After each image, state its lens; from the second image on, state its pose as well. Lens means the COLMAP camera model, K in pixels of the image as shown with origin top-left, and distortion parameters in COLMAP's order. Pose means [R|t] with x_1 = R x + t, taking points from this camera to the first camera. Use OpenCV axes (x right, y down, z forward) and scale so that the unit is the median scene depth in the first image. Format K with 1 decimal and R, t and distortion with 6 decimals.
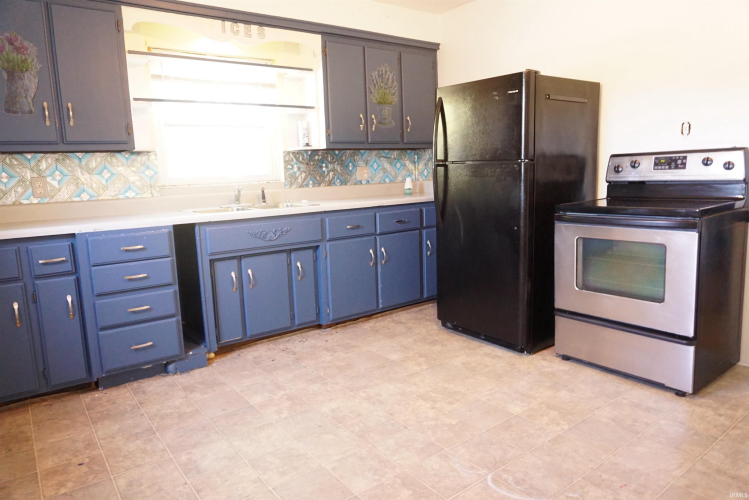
lens RADIAL K [[498.7, 0, 374.5], [0, 498.7, 250.0], [0, 0, 1]] dist [-0.044504, 0.032501]
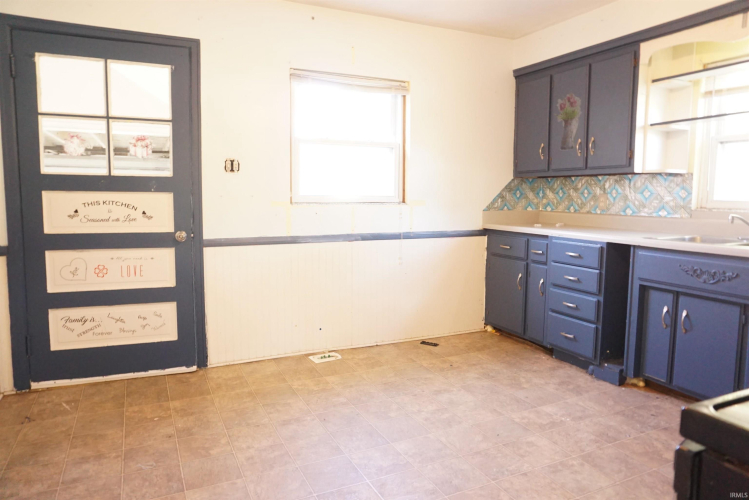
lens RADIAL K [[498.7, 0, 374.5], [0, 498.7, 250.0], [0, 0, 1]] dist [-0.044504, 0.032501]
pose [[-0.196702, 0.140798, -0.970301, 0.729582], [-0.156177, 0.972500, 0.172778, -0.137671], [0.967945, 0.185525, -0.169303, 0.676122]]
